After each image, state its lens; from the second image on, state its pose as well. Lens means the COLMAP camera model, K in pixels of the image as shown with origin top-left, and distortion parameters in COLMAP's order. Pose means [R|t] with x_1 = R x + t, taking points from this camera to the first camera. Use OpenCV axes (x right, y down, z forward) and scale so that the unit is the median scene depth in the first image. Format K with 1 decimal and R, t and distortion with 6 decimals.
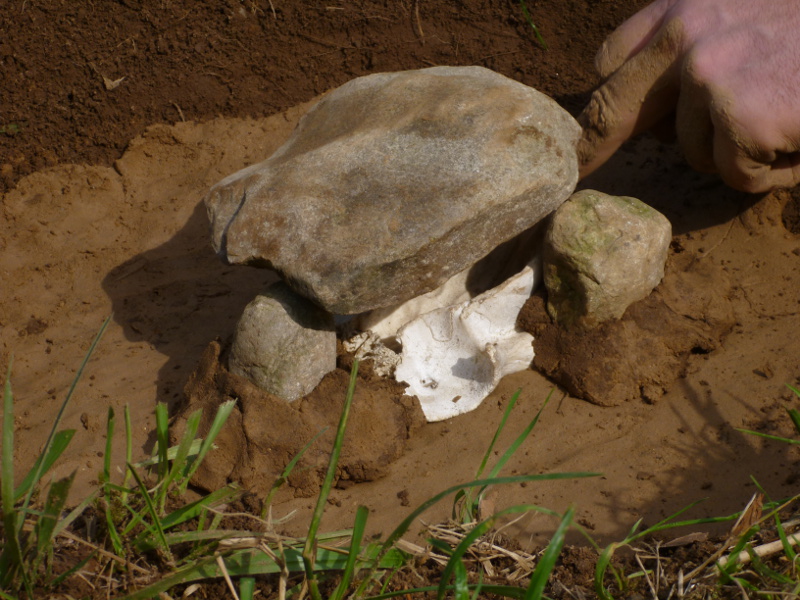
lens RADIAL K [[2465.1, 0, 401.4], [0, 2465.1, 295.4], [0, 0, 1]] dist [0.326007, 0.000000]
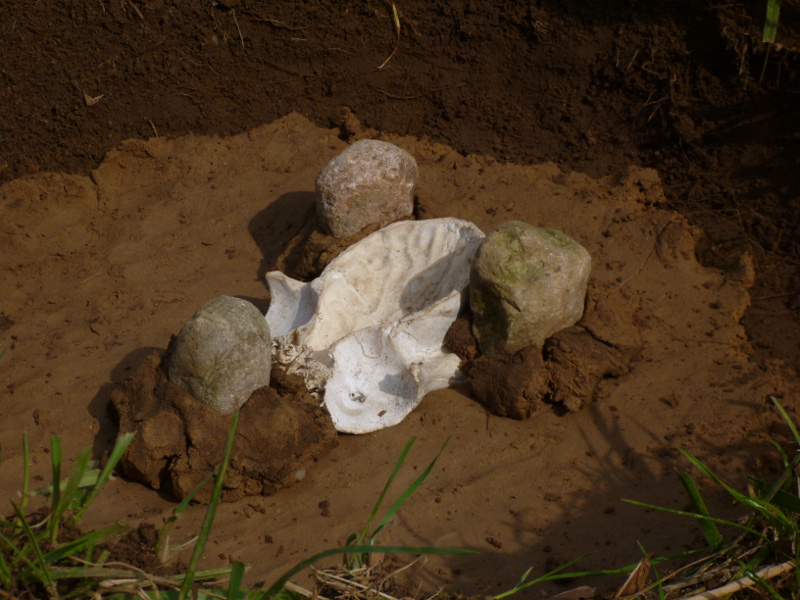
lens RADIAL K [[1987.5, 0, 398.5], [0, 1987.5, 299.5], [0, 0, 1]] dist [0.133430, 0.000000]
pose [[0.999124, 0.041749, -0.002998, 0.029716], [-0.041687, 0.998961, 0.018421, -0.022948], [0.003764, -0.018280, 0.999826, 0.140111]]
